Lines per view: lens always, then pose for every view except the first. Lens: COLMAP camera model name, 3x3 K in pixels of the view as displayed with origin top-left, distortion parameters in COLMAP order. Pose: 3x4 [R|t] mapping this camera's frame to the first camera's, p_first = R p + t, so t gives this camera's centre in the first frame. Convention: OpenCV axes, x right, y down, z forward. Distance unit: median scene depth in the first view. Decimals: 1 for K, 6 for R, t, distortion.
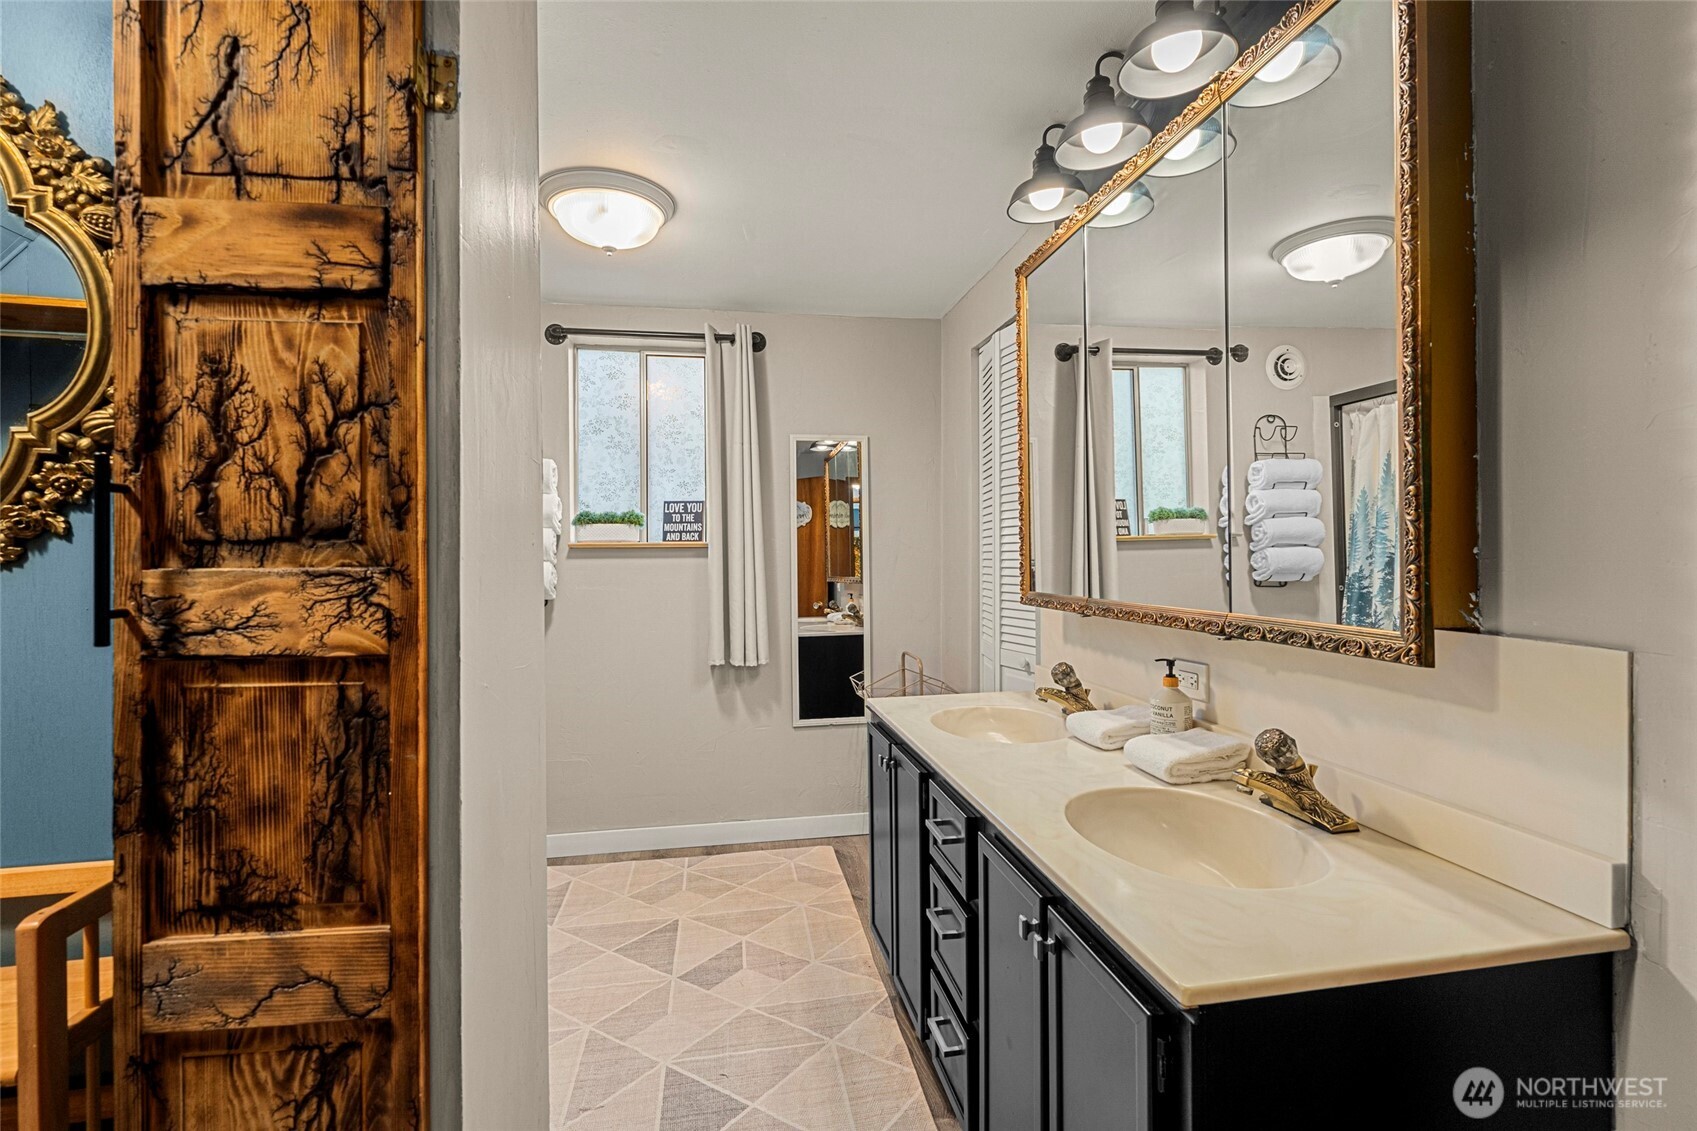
lens RADIAL K [[766.5, 0, 851.3], [0, 766.5, 556.8], [0, 0, 1]] dist [0.005926, -0.000514]
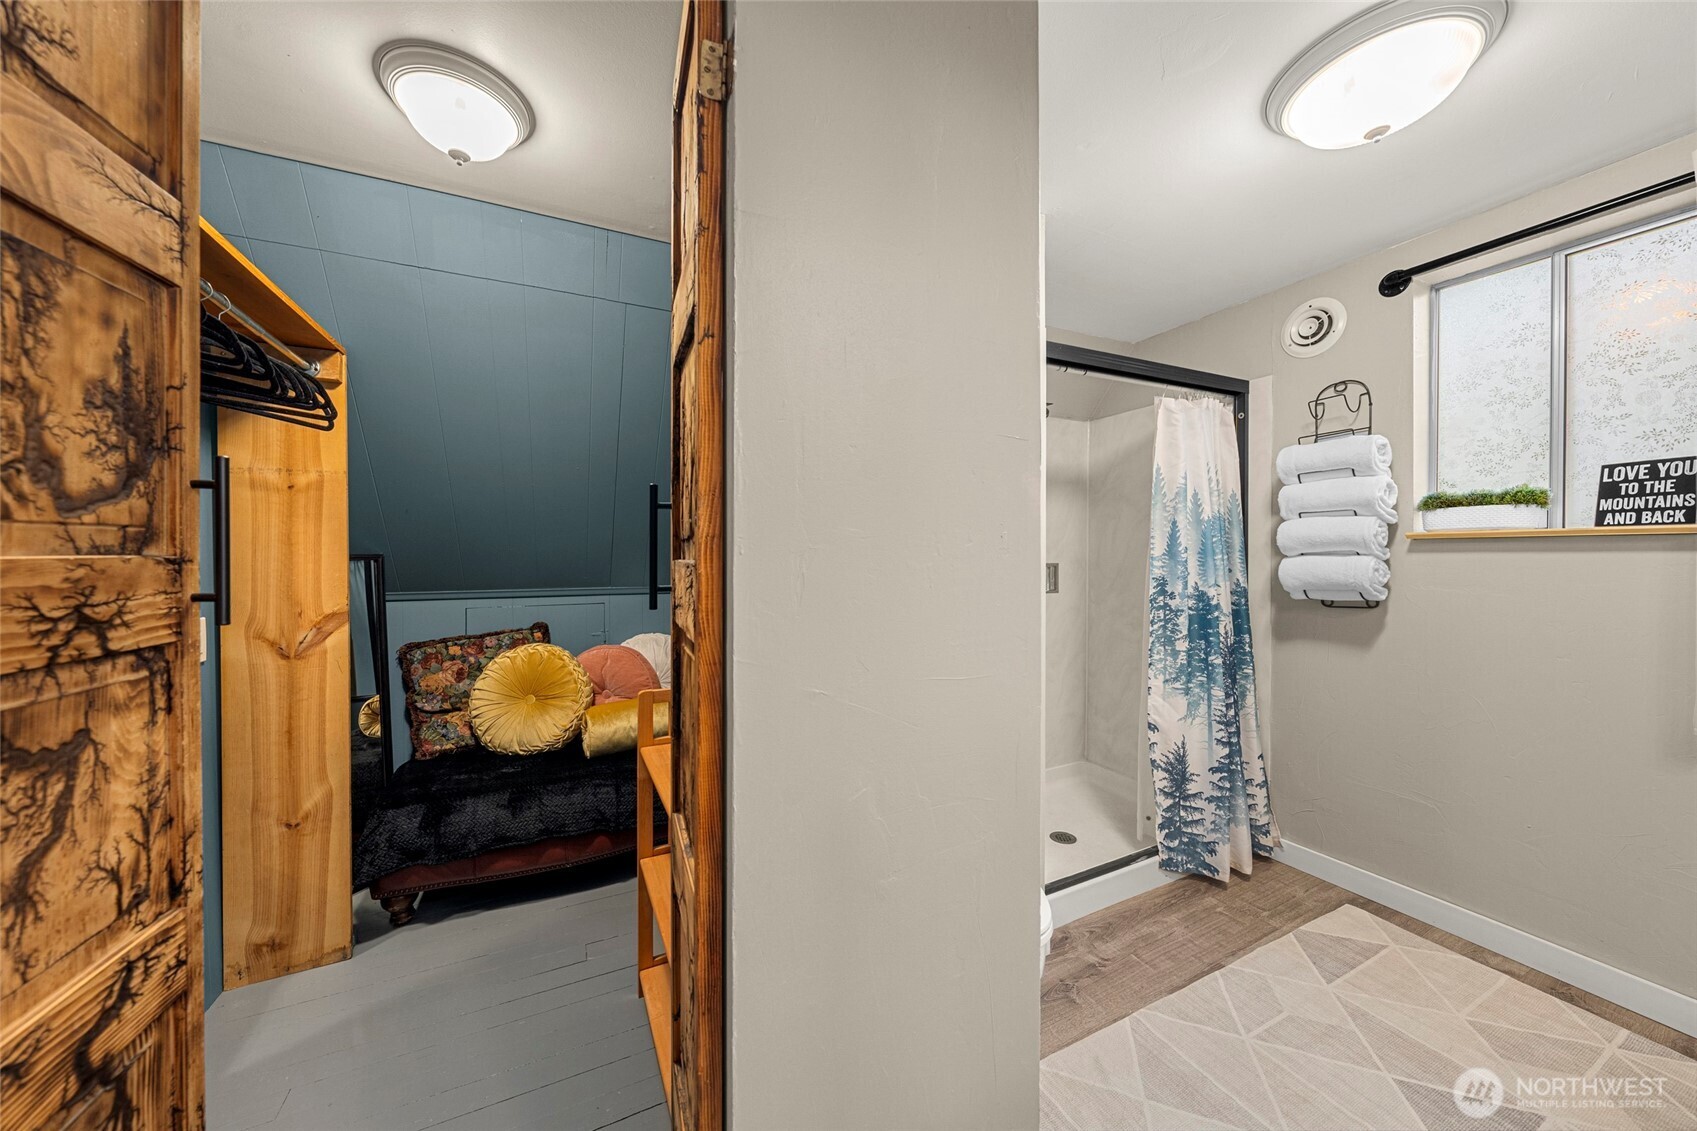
lens RADIAL K [[573.3, 0, 847.2], [0, 573.3, 559.4], [0, 0, 1]] dist [-0.005452, 0.000164]
pose [[0.269367, 0.012917, -0.962951, 0.051521], [-0.004217, 0.999916, 0.012233, 0.004785], [0.963028, 0.000766, 0.269399, 0.249772]]
